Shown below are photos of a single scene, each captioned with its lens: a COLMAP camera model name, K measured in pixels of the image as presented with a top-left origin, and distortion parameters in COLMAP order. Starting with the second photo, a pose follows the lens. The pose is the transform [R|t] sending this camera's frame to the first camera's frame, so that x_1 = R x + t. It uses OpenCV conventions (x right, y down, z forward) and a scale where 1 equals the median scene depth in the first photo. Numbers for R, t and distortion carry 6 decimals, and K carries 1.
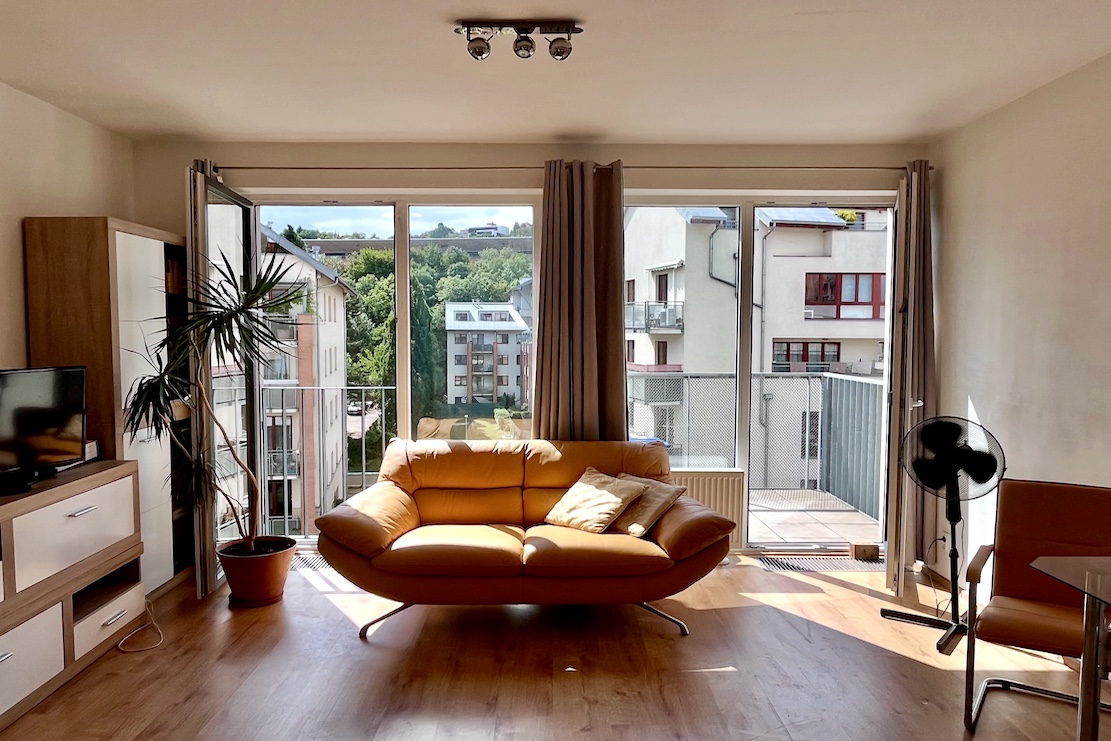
lens RADIAL K [[781.4, 0, 555.5], [0, 781.4, 376.8], [0, 0, 1]] dist [0.002699, -0.005022]
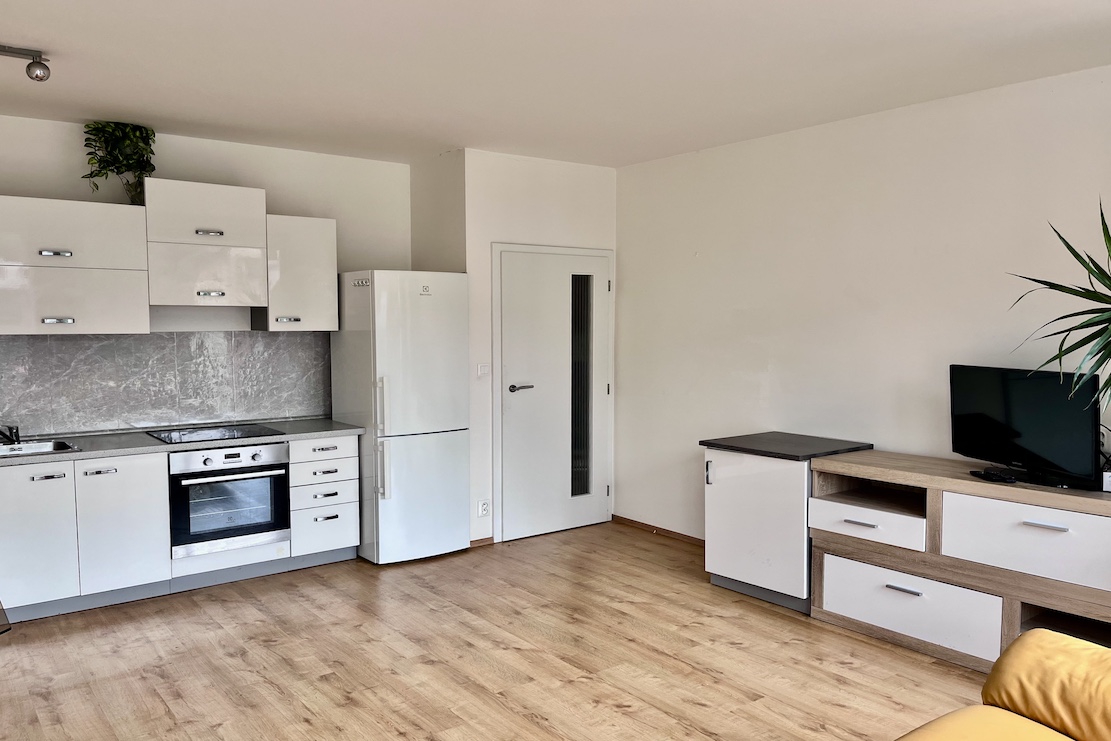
lens RADIAL K [[860.8, 0, 556.4], [0, 860.8, 390.5], [0, 0, 1]] dist [0.051549, -0.027816]
pose [[-0.796819, 0.043522, -0.602649, 0.398005], [-0.042477, 0.990900, 0.127724, -0.080133], [0.602724, 0.127371, -0.787719, 1.179479]]
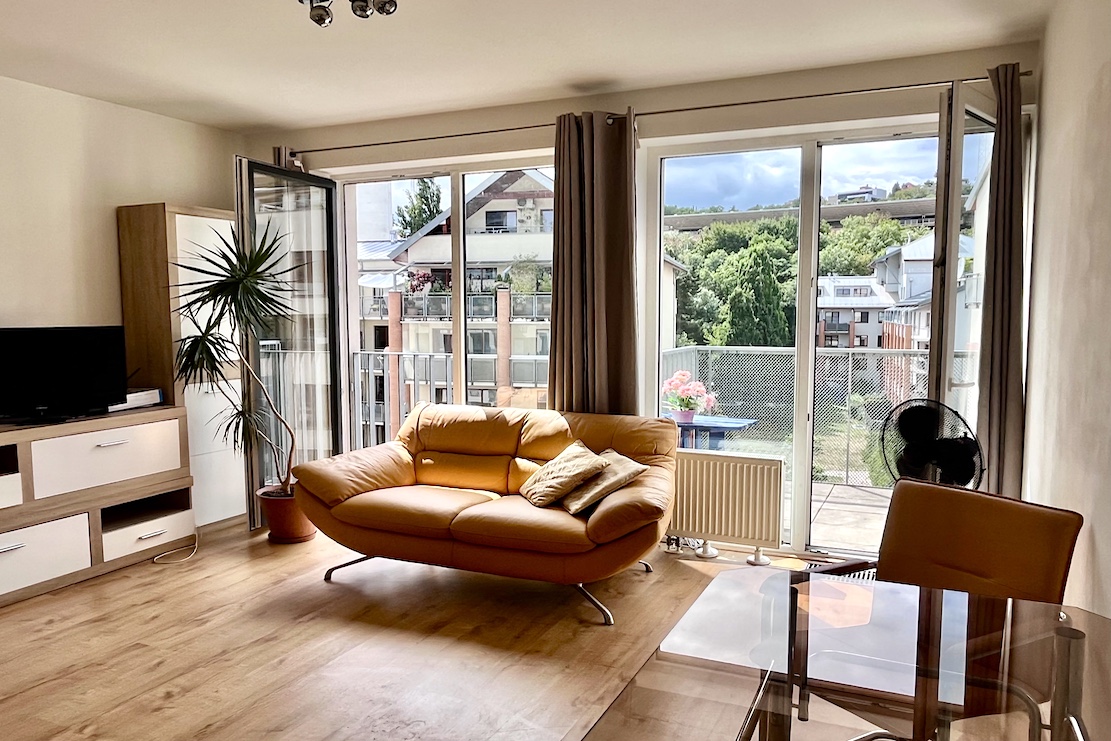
lens RADIAL K [[821.2, 0, 556.8], [0, 821.2, 384.8], [0, 0, 1]] dist [0.002228, -0.011312]
pose [[0.905272, 0.034694, -0.423412, 0.471553], [-0.020608, 0.999073, 0.037804, 0.012420], [0.424331, -0.025497, 0.905148, 0.100301]]
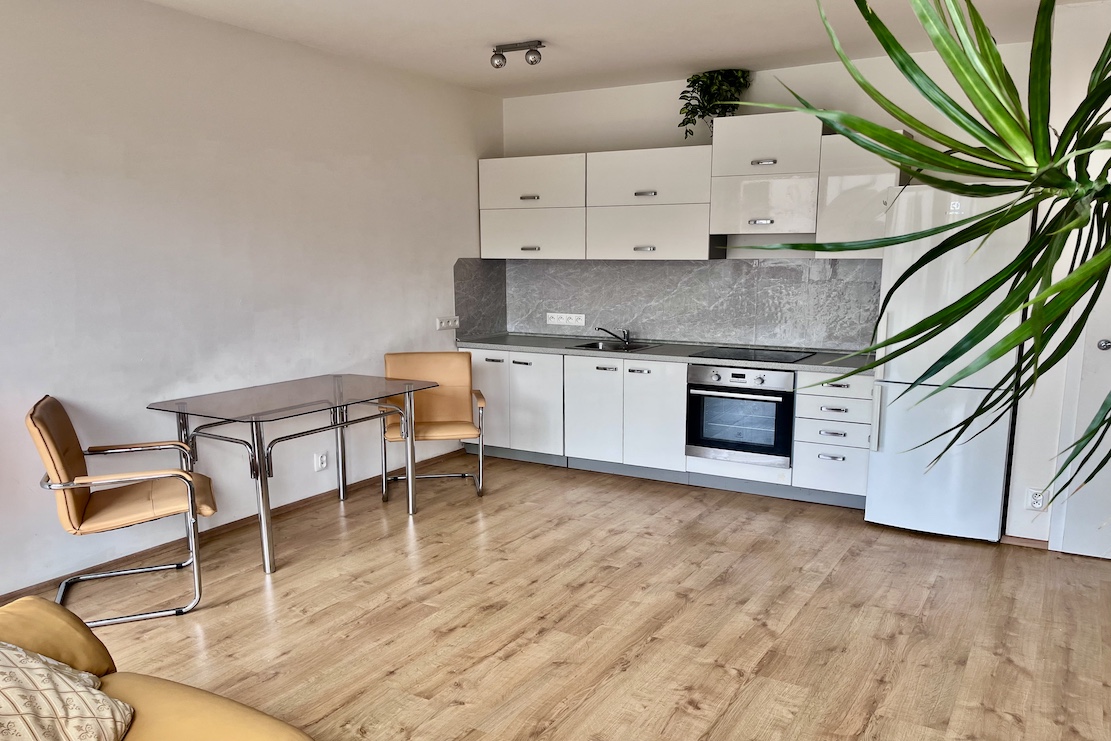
lens RADIAL K [[860.8, 0, 558.4], [0, 860.8, 413.3], [0, 0, 1]] dist [0.051549, -0.027816]
pose [[-0.859626, -0.102773, 0.500480, -0.368455], [0.022483, 0.971002, 0.238011, -0.075067], [-0.510429, 0.215852, -0.832388, 1.190616]]
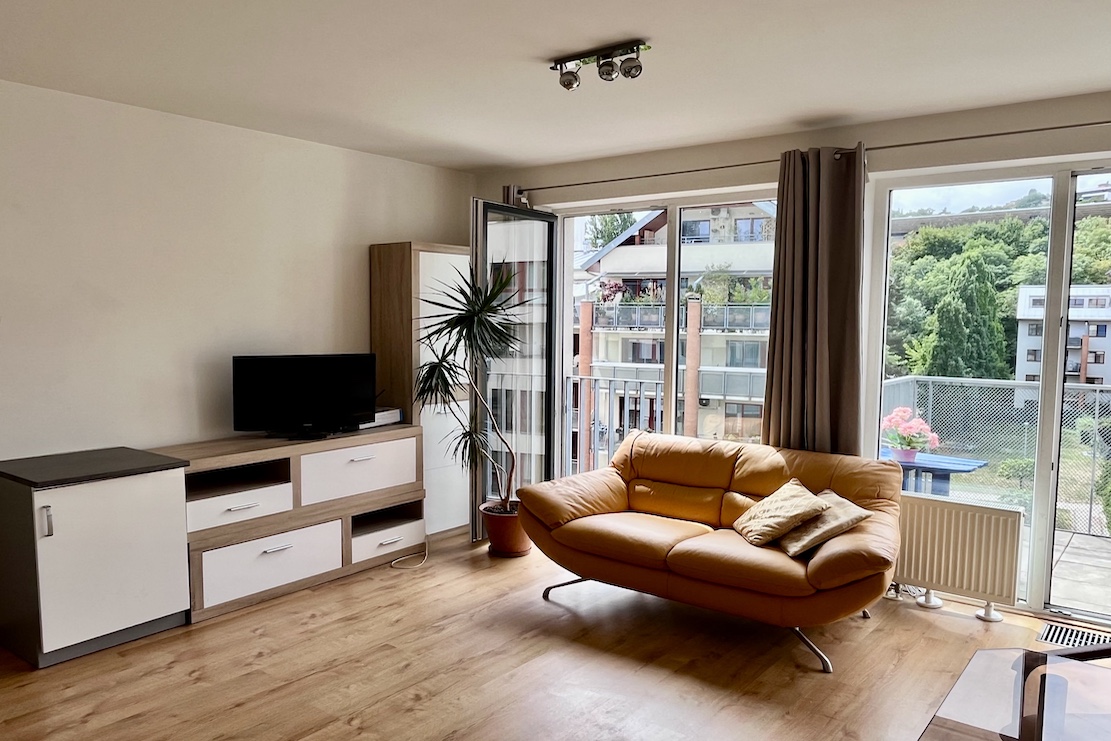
lens RADIAL K [[821.2, 0, 550.6], [0, 821.2, 380.3], [0, 0, 1]] dist [0.002228, -0.011312]
pose [[0.783164, 0.053760, -0.619487, 0.449612], [-0.043376, 0.998552, 0.031818, -0.022257], [0.620300, 0.001952, 0.784362, 0.050510]]
